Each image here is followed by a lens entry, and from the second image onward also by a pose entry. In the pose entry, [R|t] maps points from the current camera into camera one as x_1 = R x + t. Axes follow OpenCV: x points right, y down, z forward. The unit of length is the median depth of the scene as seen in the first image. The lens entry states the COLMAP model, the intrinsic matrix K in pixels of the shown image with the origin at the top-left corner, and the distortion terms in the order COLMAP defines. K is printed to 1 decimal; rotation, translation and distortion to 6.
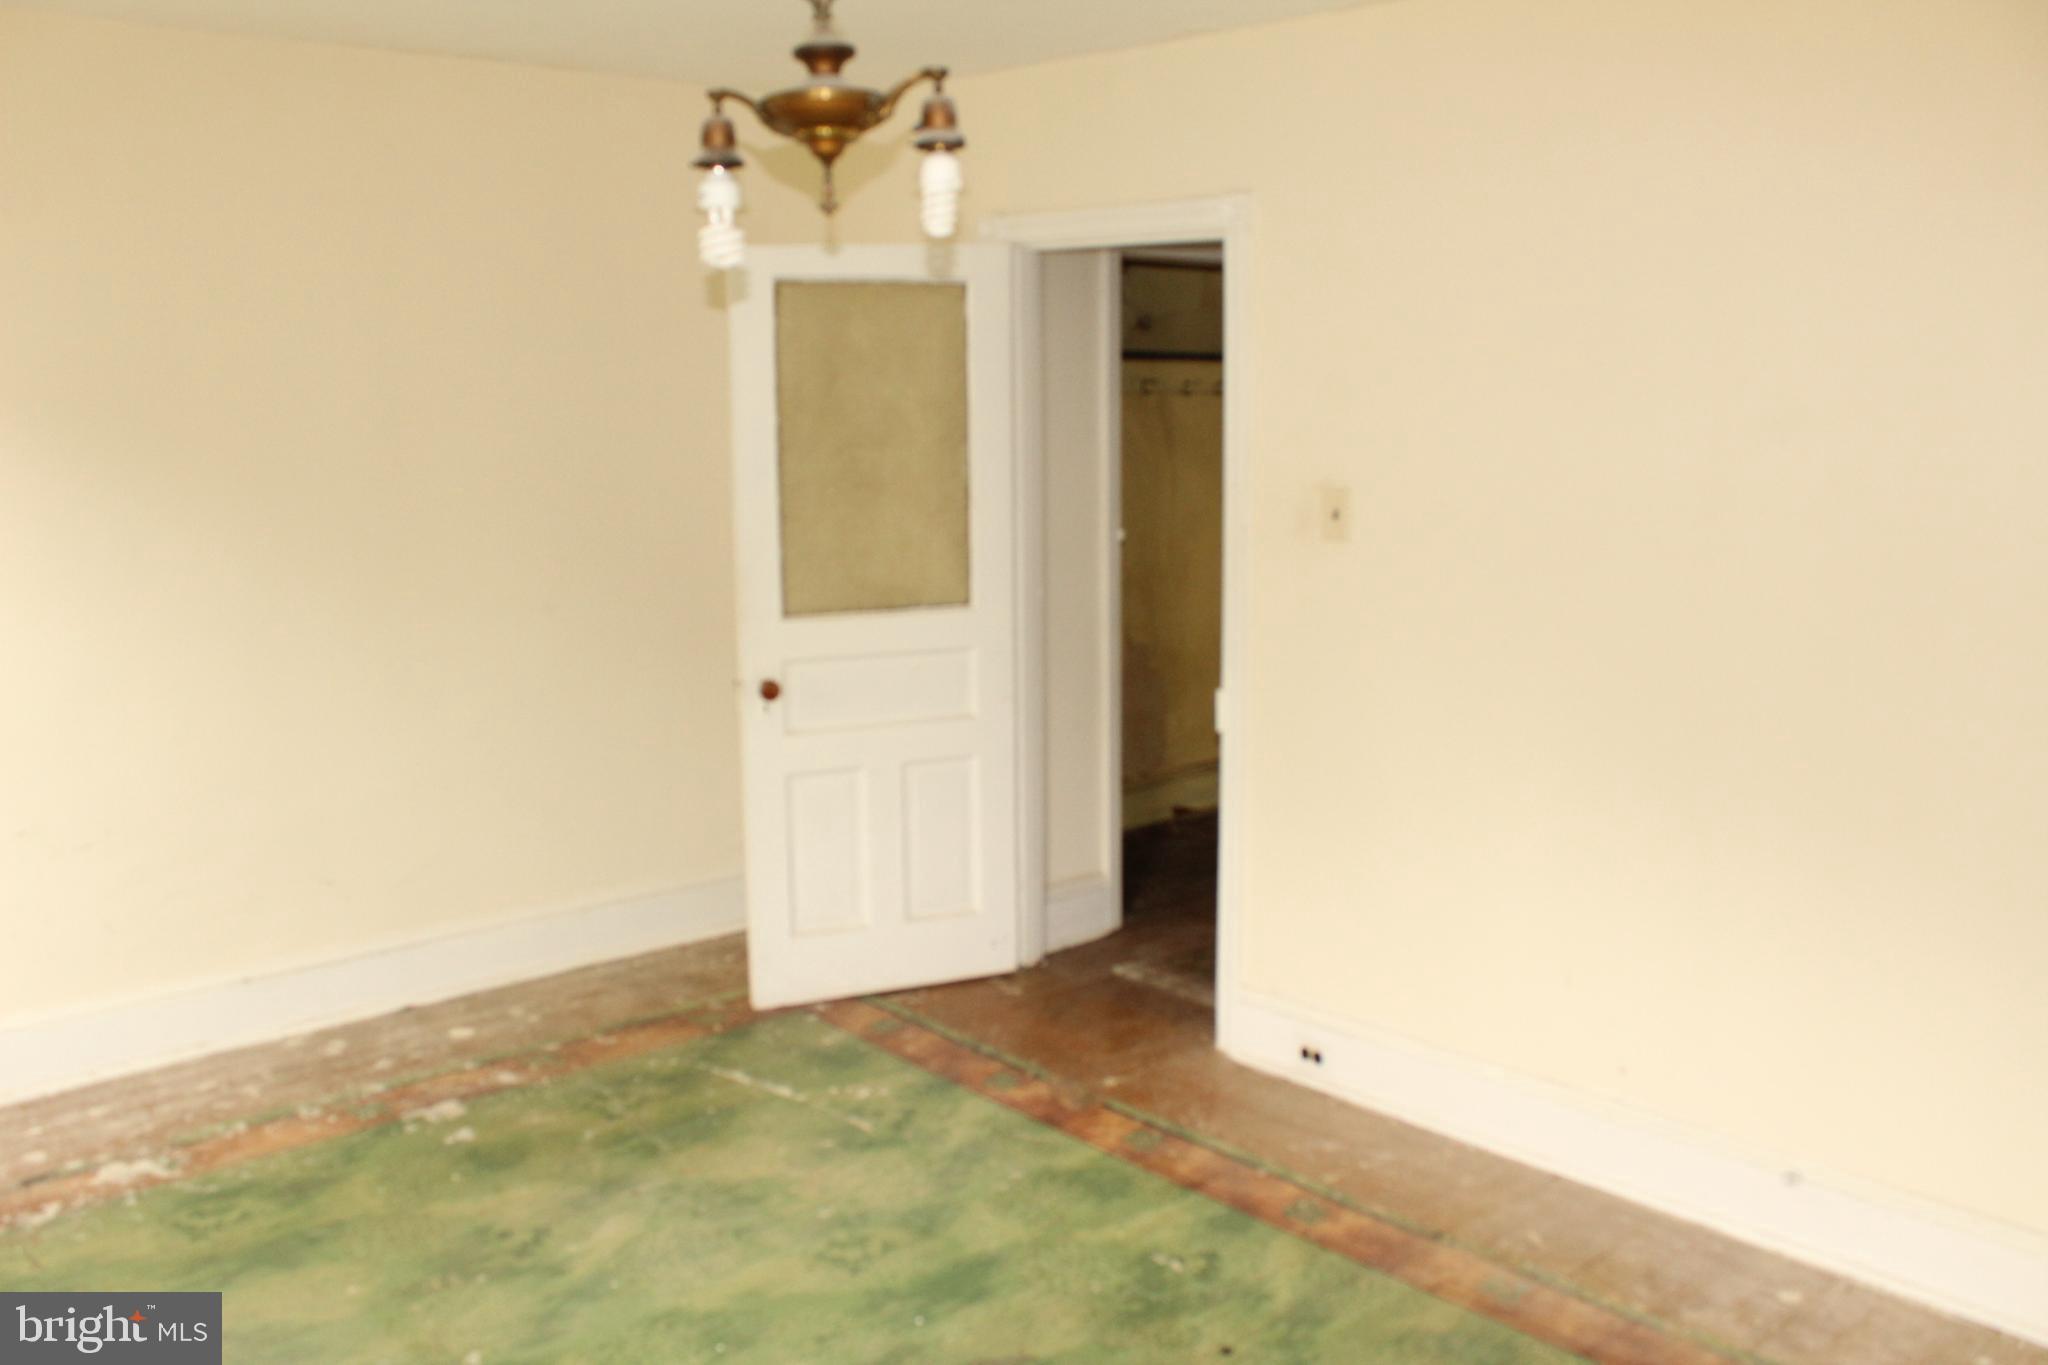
lens RADIAL K [[1717.9, 0, 1006.4], [0, 1717.9, 692.6], [0, 0, 1]] dist [-0.169127, 0.154659]
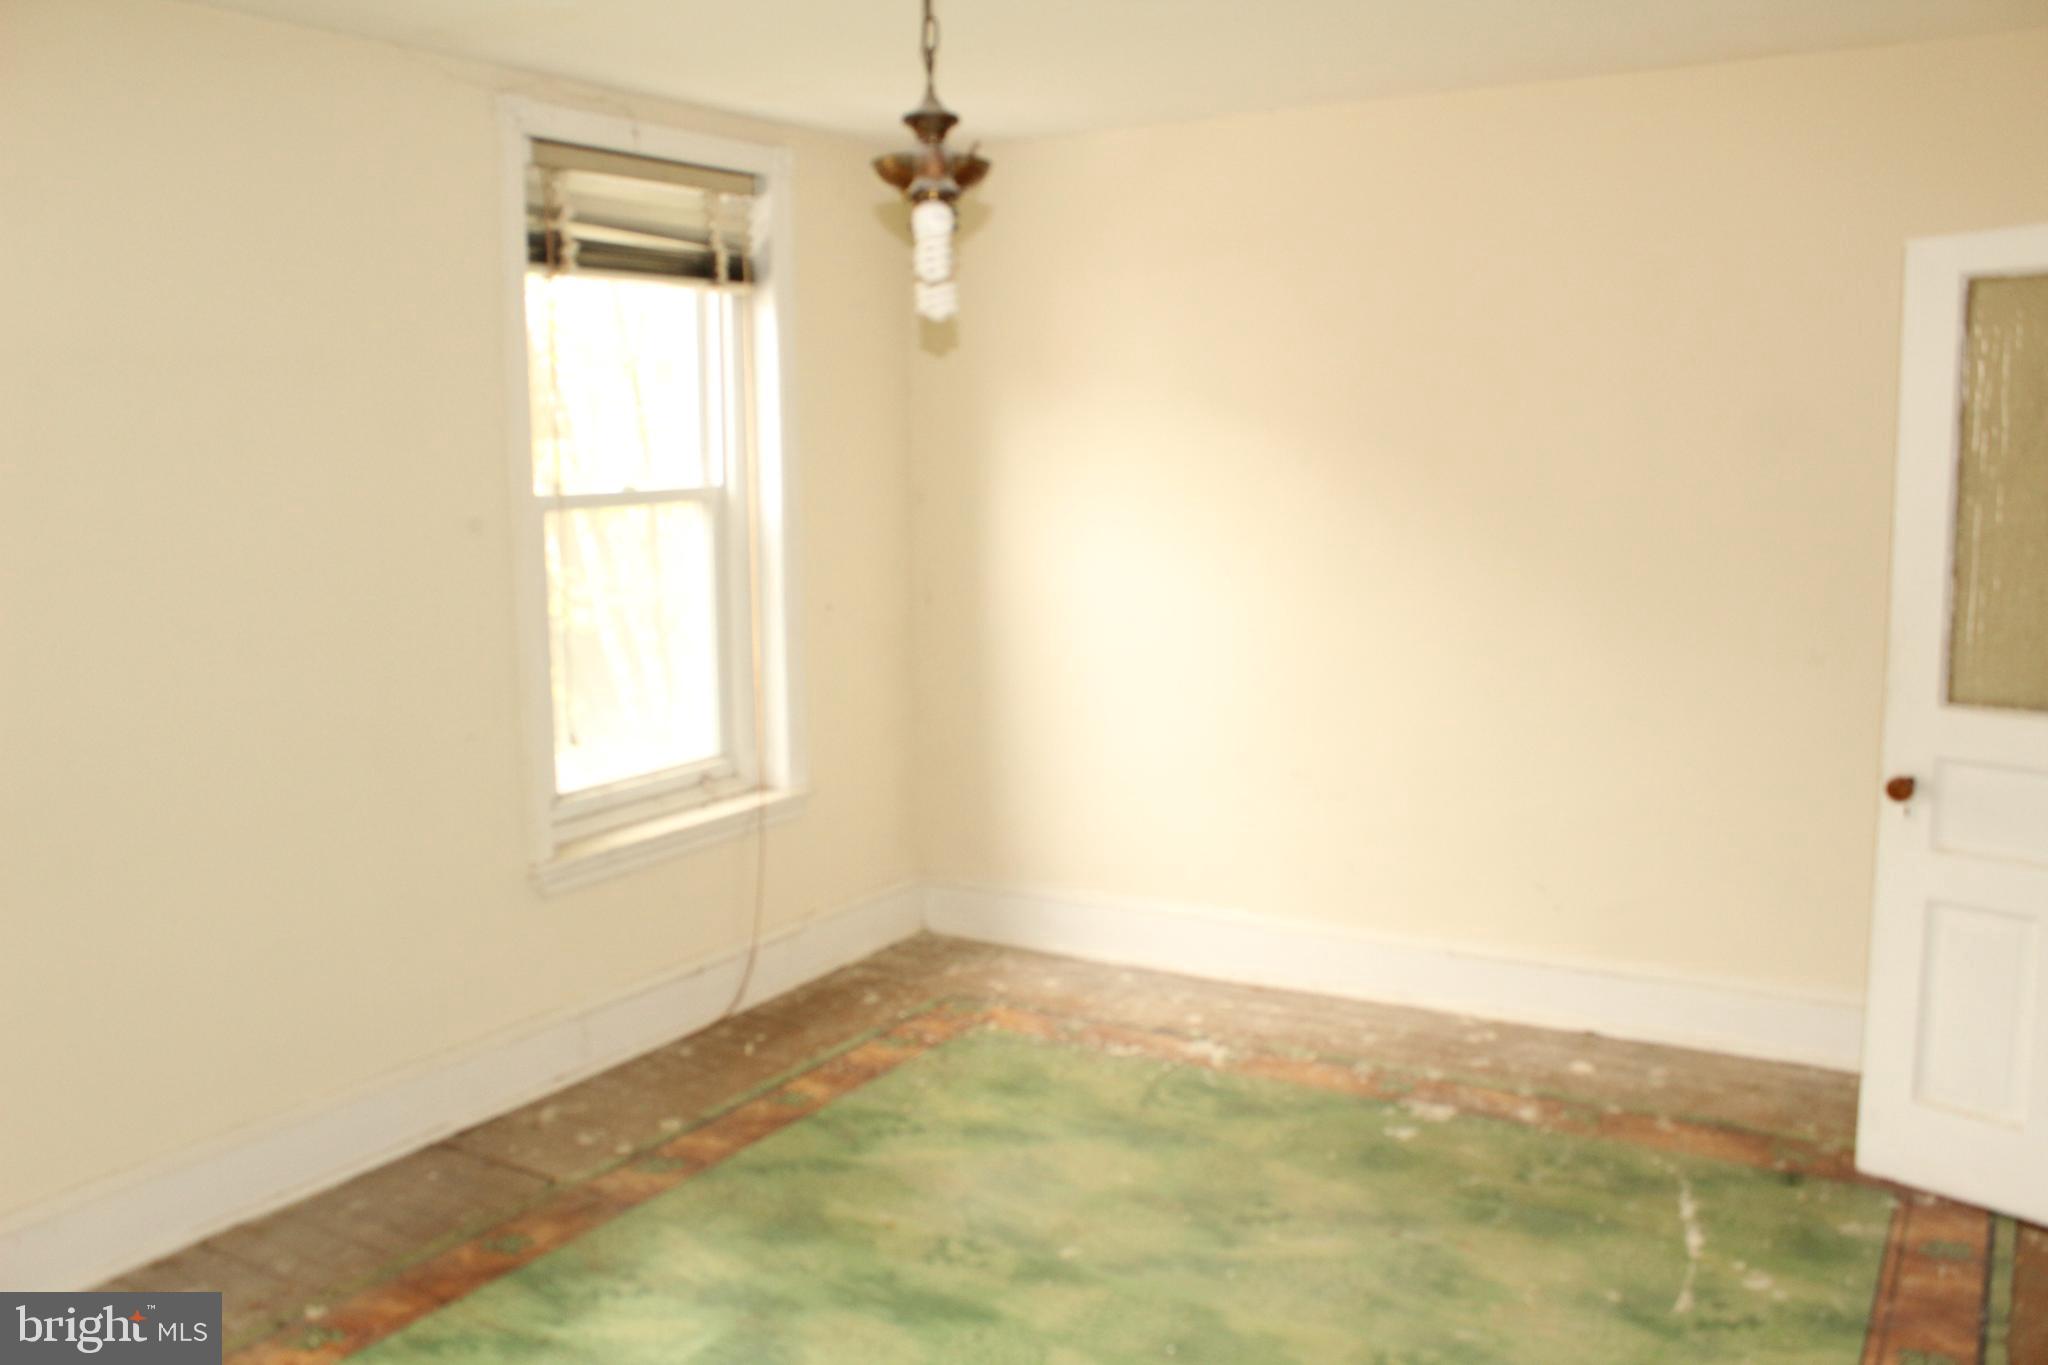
lens RADIAL K [[1717.9, 0, 1006.4], [0, 1717.9, 692.6], [0, 0, 1]] dist [-0.169127, 0.154659]
pose [[0.303229, 0.144842, -0.941845, 0.492183], [-0.151504, 0.983137, 0.102415, -0.066027], [0.940797, 0.111638, 0.320060, 0.367782]]
